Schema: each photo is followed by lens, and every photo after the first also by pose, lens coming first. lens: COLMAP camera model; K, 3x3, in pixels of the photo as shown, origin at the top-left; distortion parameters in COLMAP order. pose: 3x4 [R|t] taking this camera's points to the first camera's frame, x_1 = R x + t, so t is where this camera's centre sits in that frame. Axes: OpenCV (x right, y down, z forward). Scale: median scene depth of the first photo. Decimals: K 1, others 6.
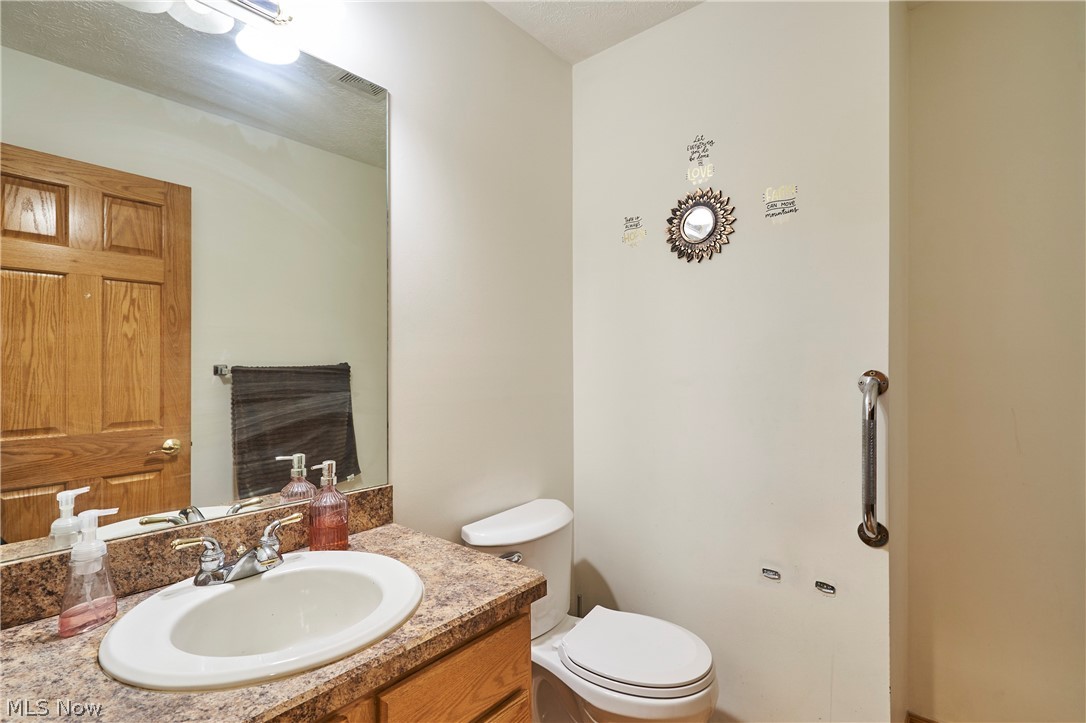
lens RADIAL K [[506.4, 0, 541.3], [0, 506.4, 365.4], [0, 0, 1]] dist [-0.000498, 0.000779]
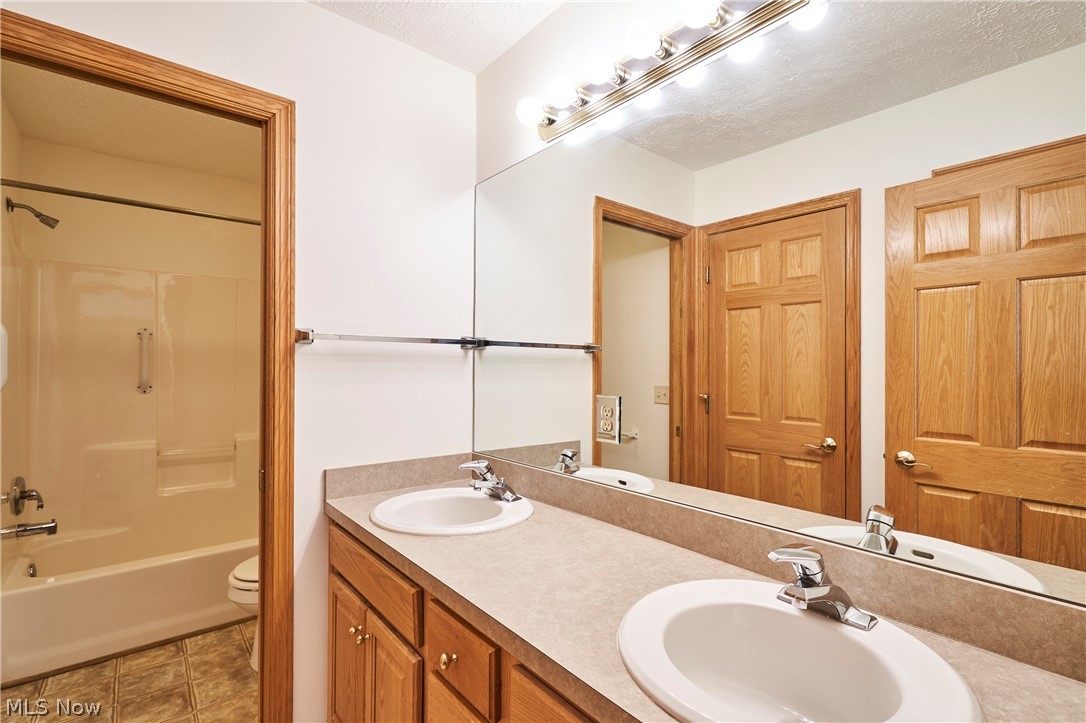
lens RADIAL K [[506.4, 0, 541.3], [0, 506.4, 365.4], [0, 0, 1]] dist [-0.000498, 0.000779]
pose [[-0.174302, 0.000834, -0.984692, 0.489549], [-0.004076, 0.999990, 0.001569, -0.014208], [0.984684, 0.004287, -0.174297, 0.569677]]
